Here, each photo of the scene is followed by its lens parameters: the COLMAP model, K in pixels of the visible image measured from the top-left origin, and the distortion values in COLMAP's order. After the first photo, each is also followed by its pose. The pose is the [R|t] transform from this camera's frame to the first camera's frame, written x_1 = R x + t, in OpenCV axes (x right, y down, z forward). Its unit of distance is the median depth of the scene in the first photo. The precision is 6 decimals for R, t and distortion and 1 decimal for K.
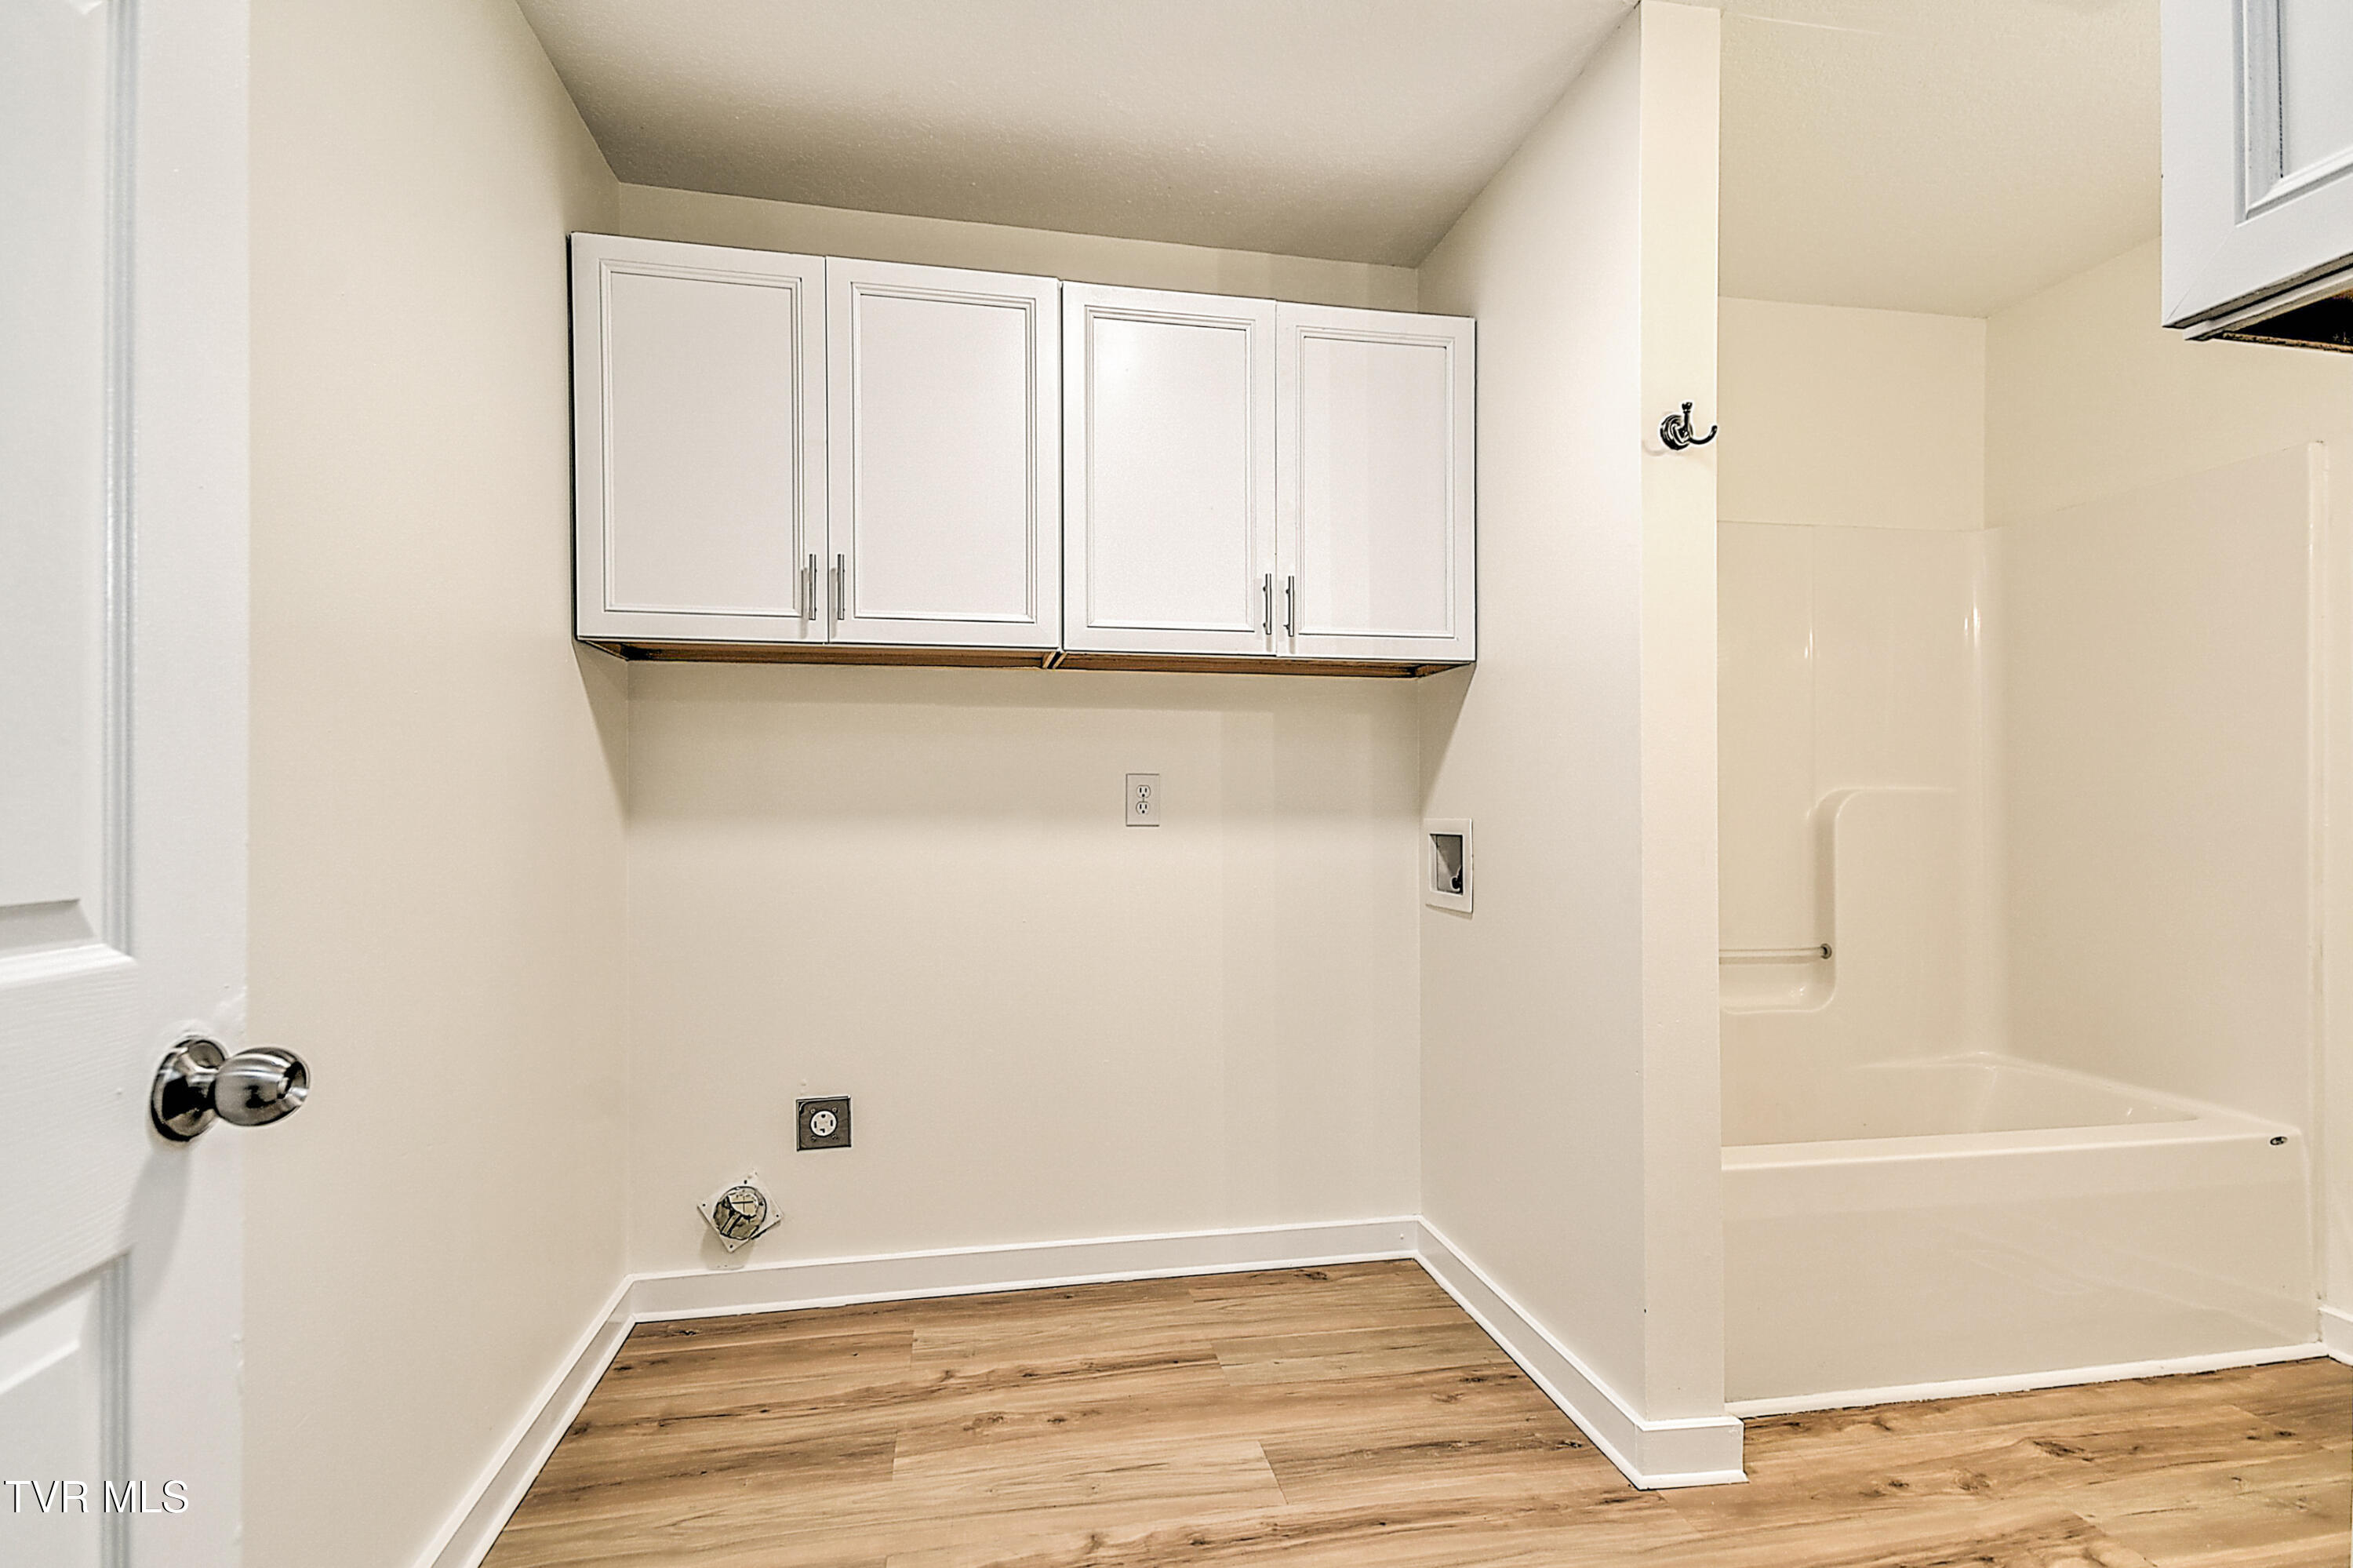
lens RADIAL K [[1066.9, 0, 1141.9], [0, 1066.9, 802.1], [0, 0, 1]] dist [0.000136, -0.007624]
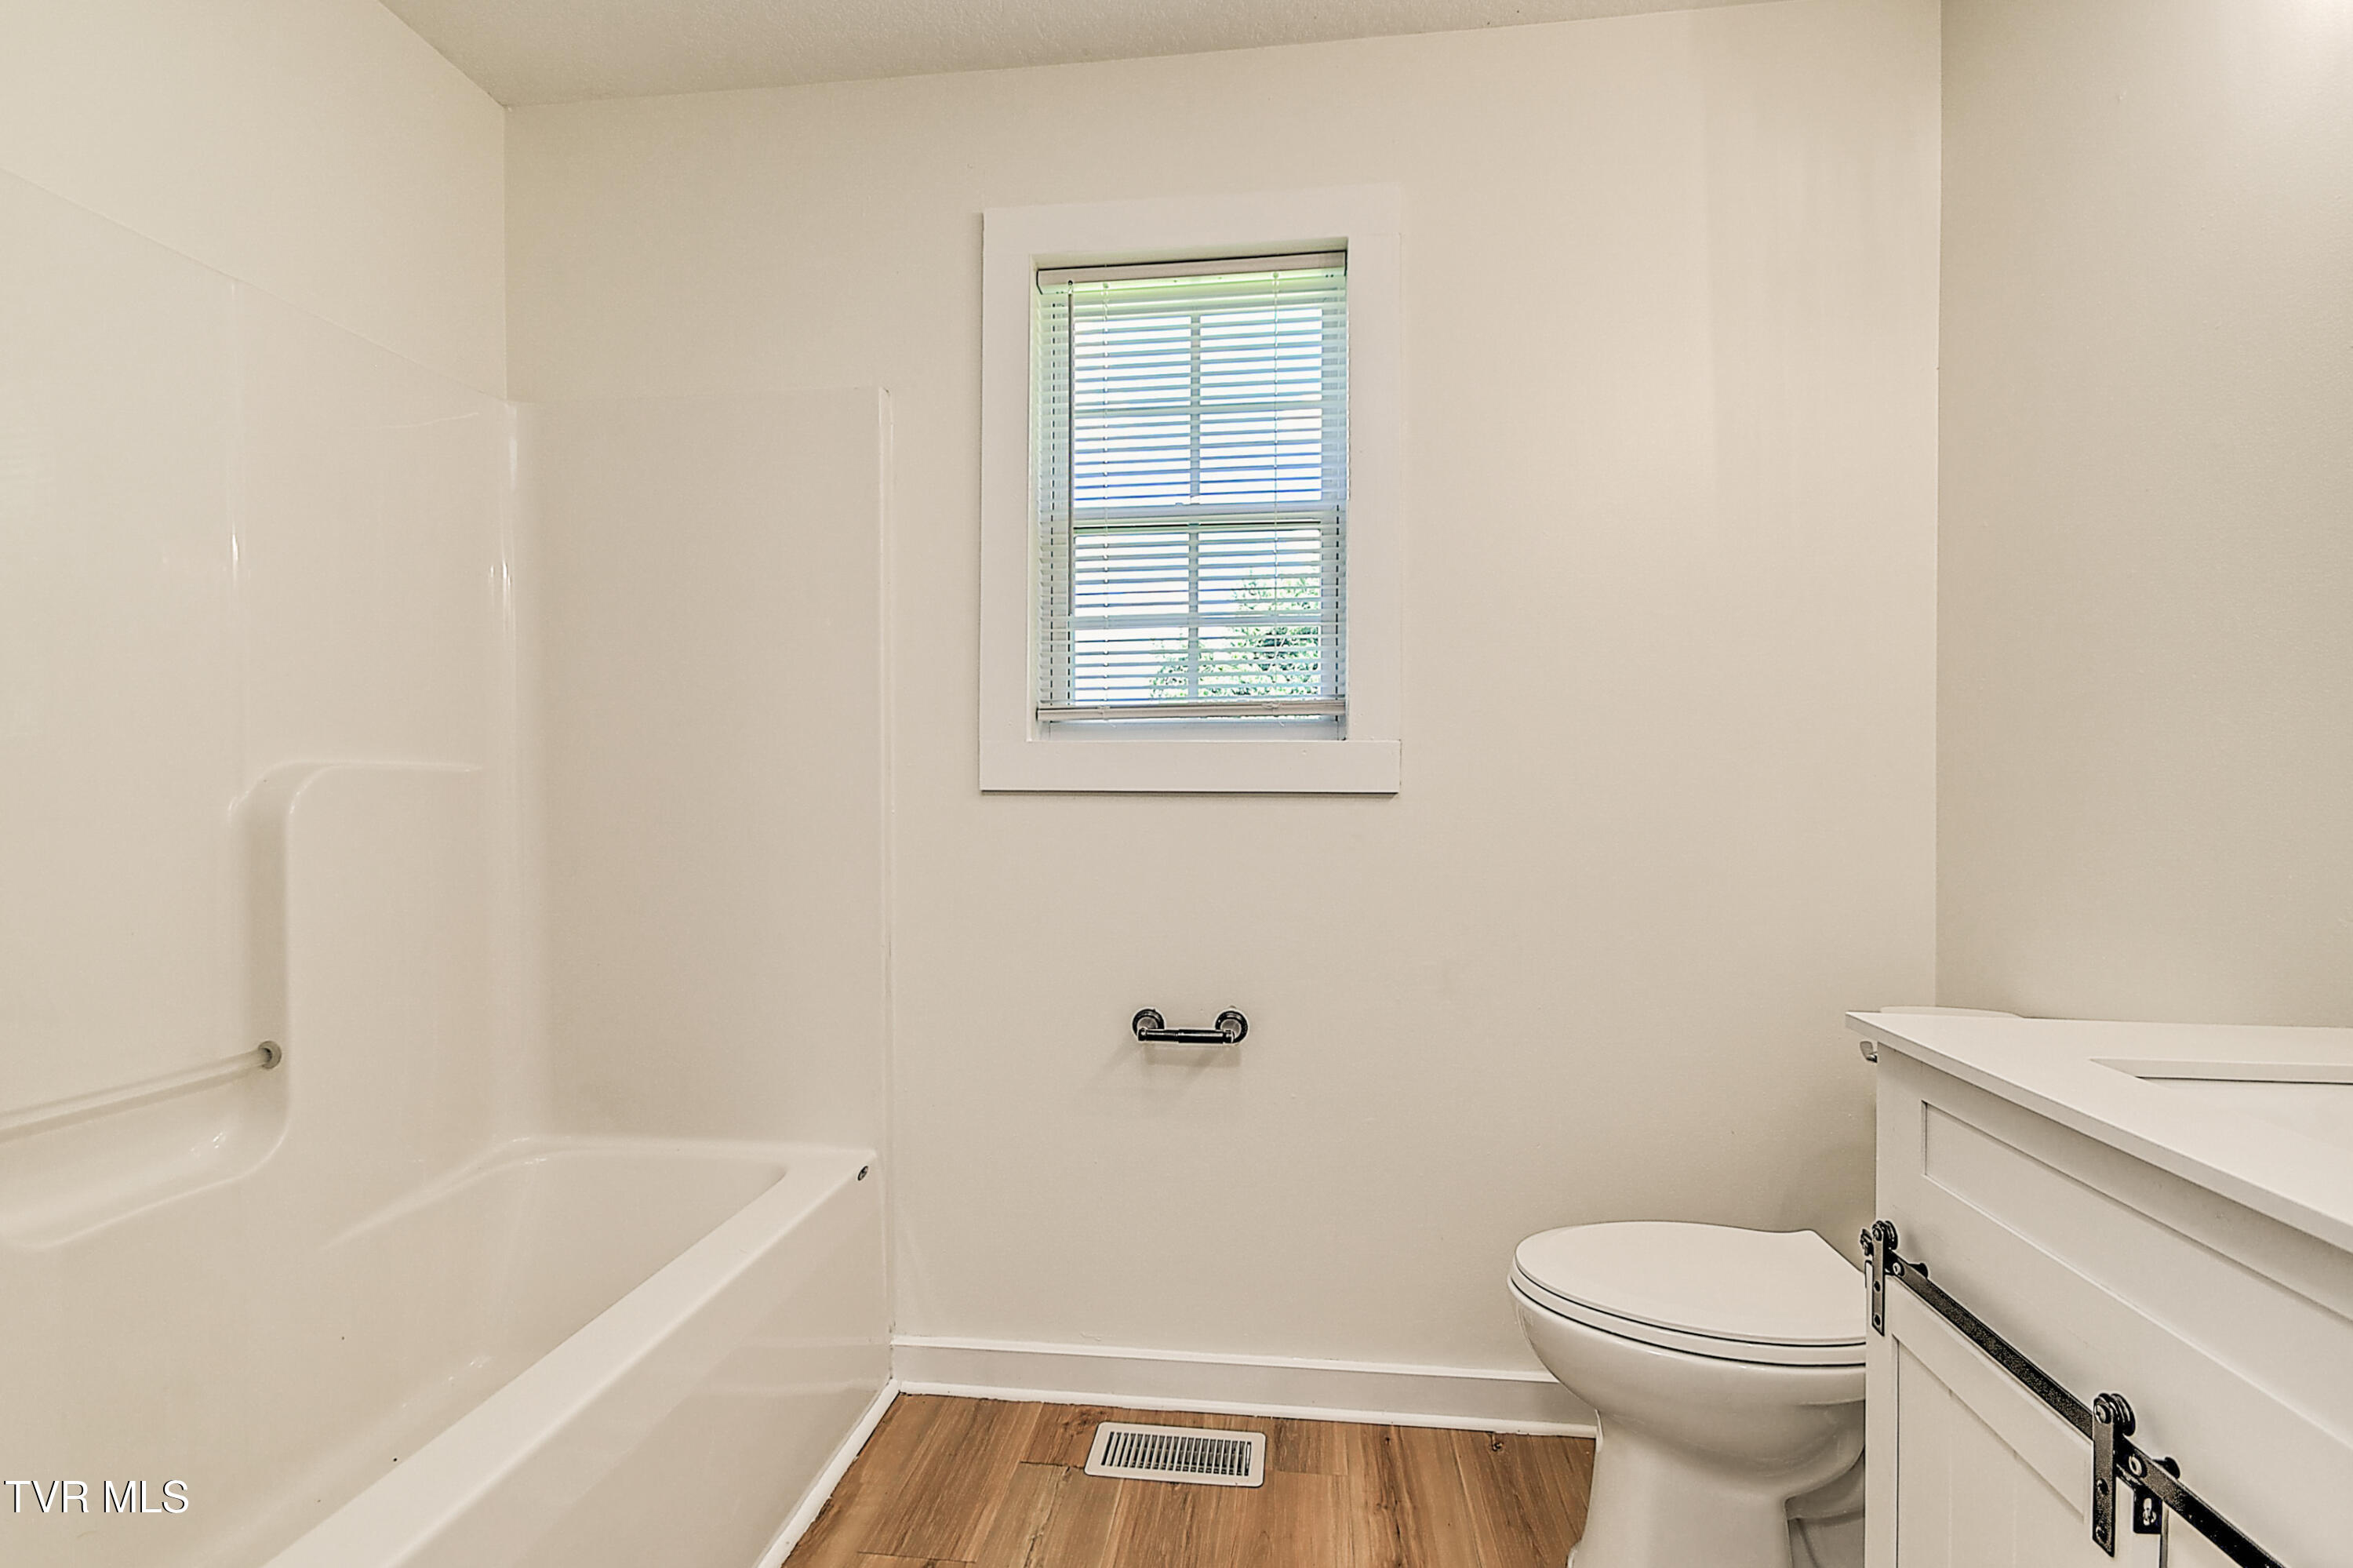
lens RADIAL K [[1043.3, 0, 1180.5], [0, 1043.3, 801.6], [0, 0, 1]] dist [0.019512, -0.008836]
pose [[0.270547, -0.007951, 0.962674, 0.248945], [-0.003923, 0.999948, 0.009361, 0.002278], [-0.962699, -0.006309, 0.270502, 0.404227]]
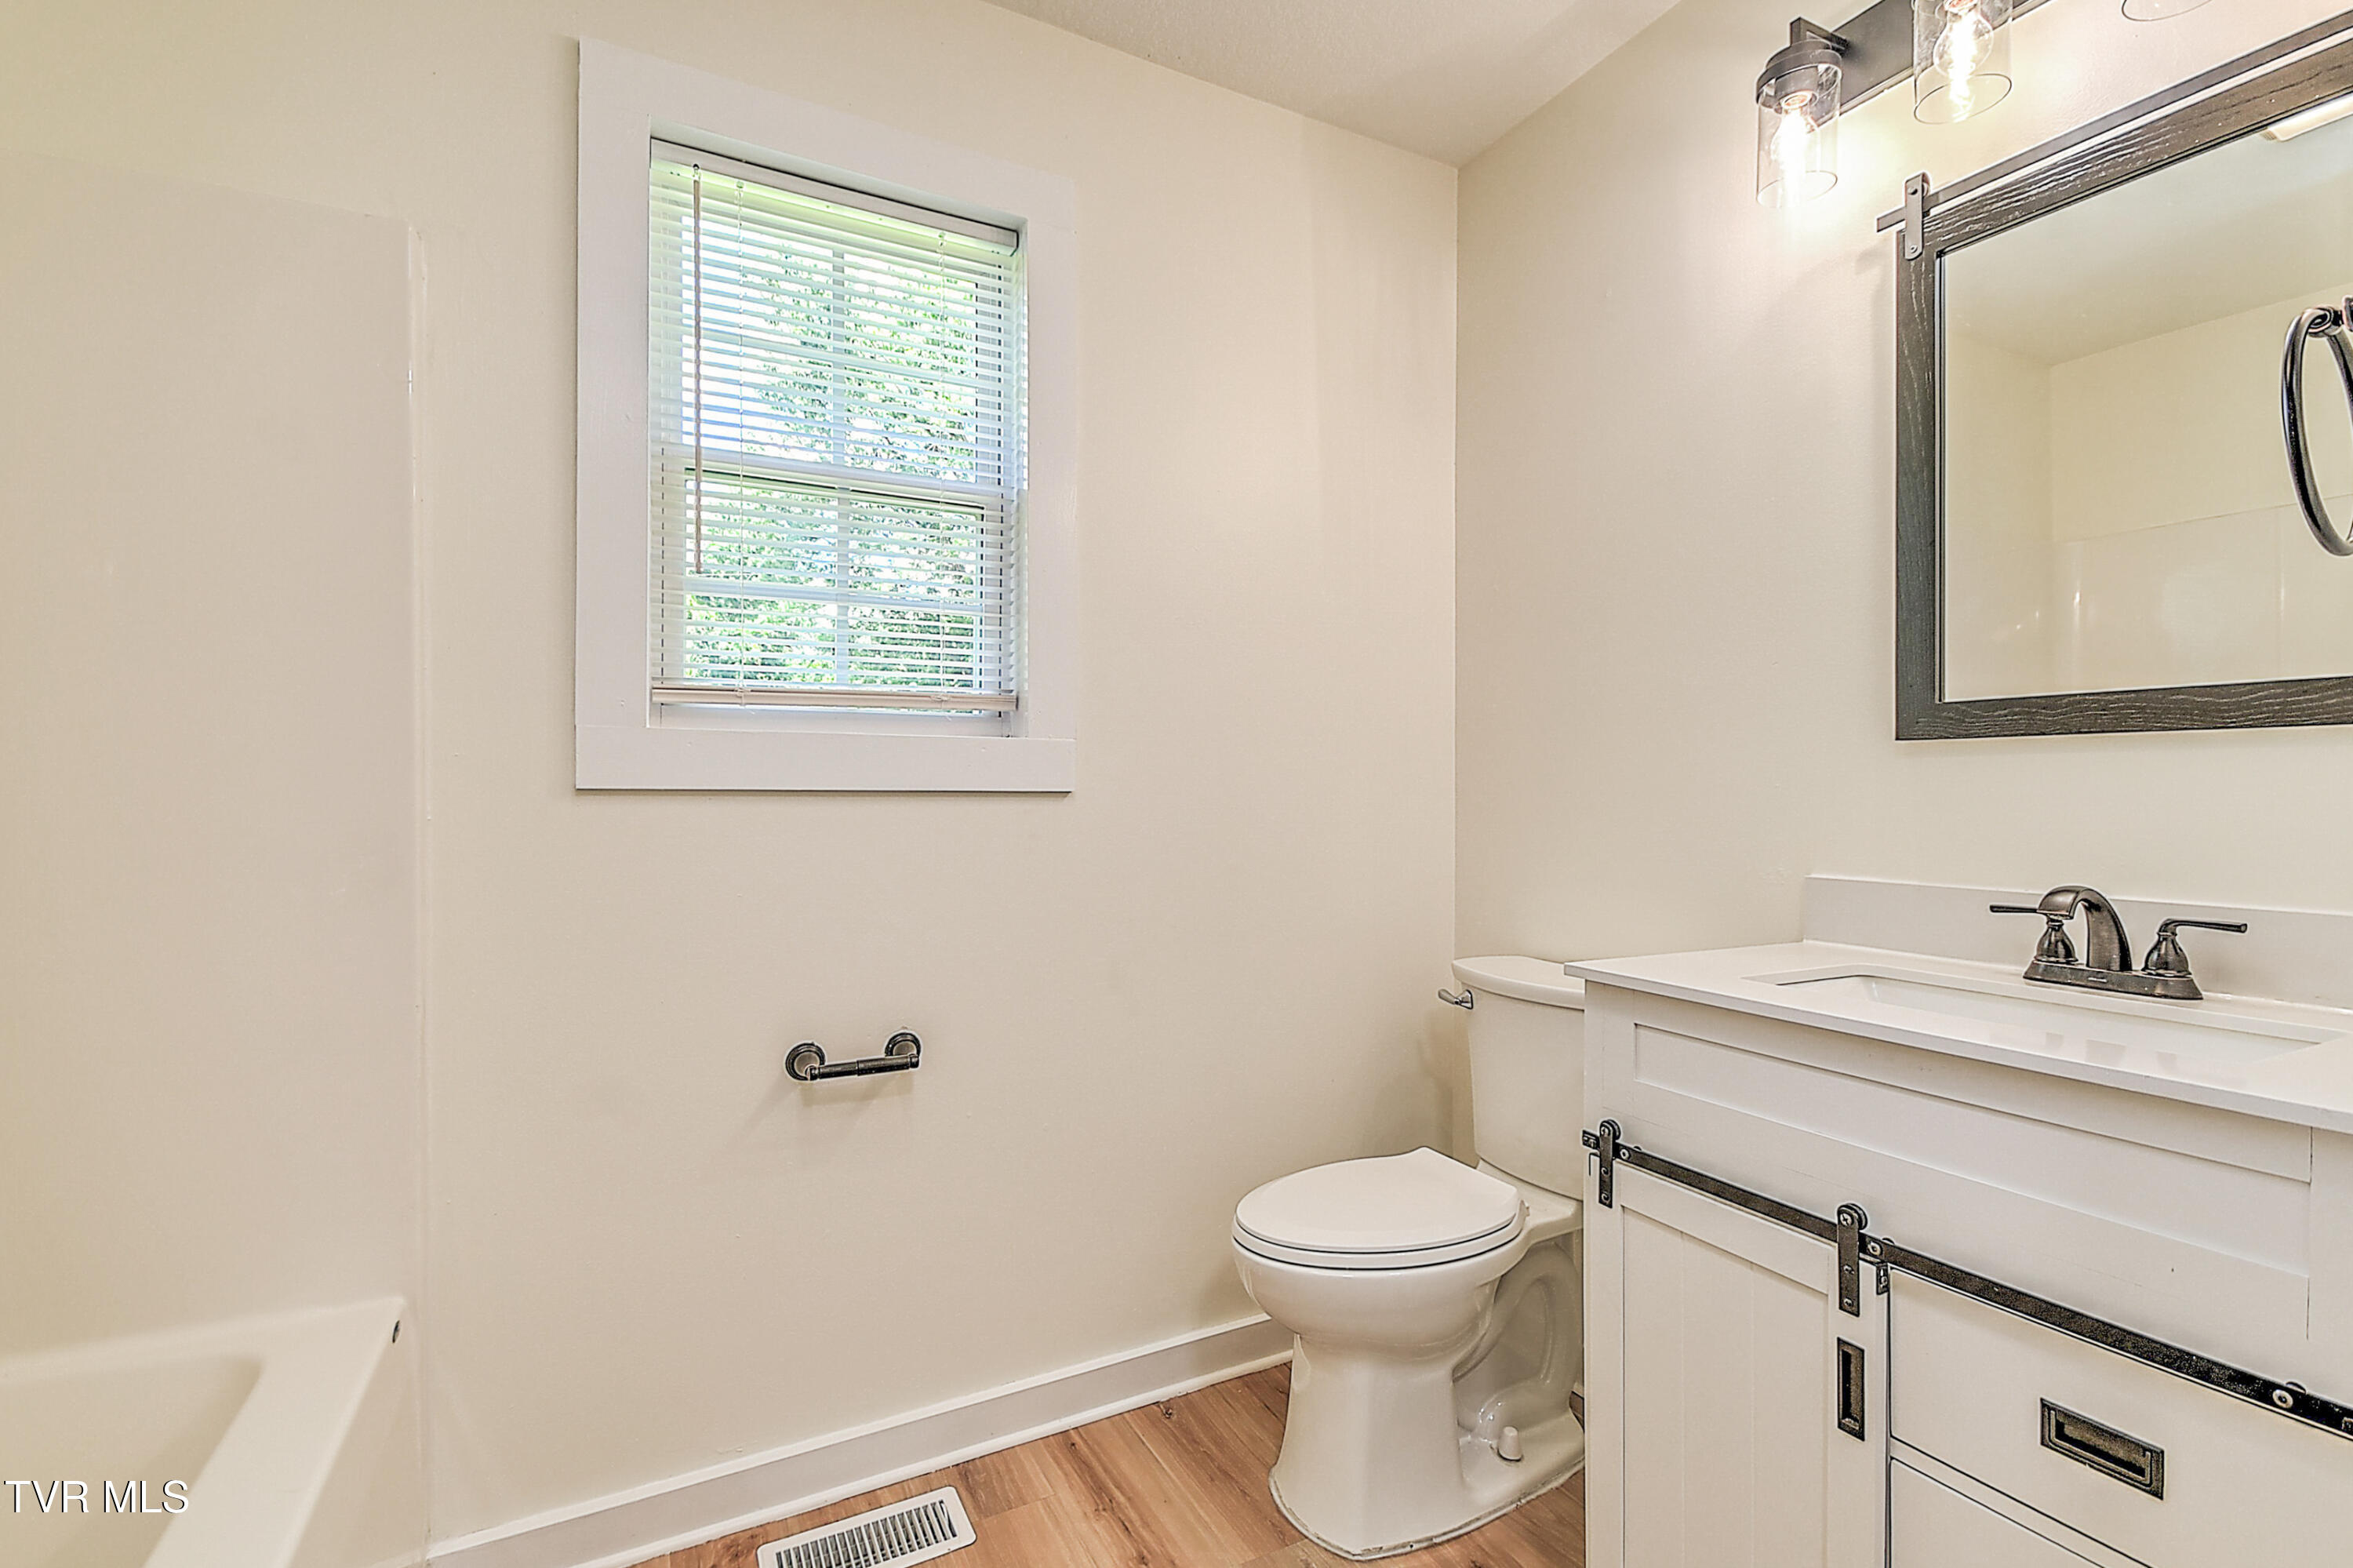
lens RADIAL K [[1047.4, 0, 1173.7], [0, 1047.4, 795.6], [0, 0, 1]] dist [0.018946, -0.009082]
pose [[-0.314357, -0.005072, 0.949291, 0.276299], [-0.002027, 0.999987, 0.004671, 0.001637], [-0.949303, -0.000455, -0.314363, 0.606079]]
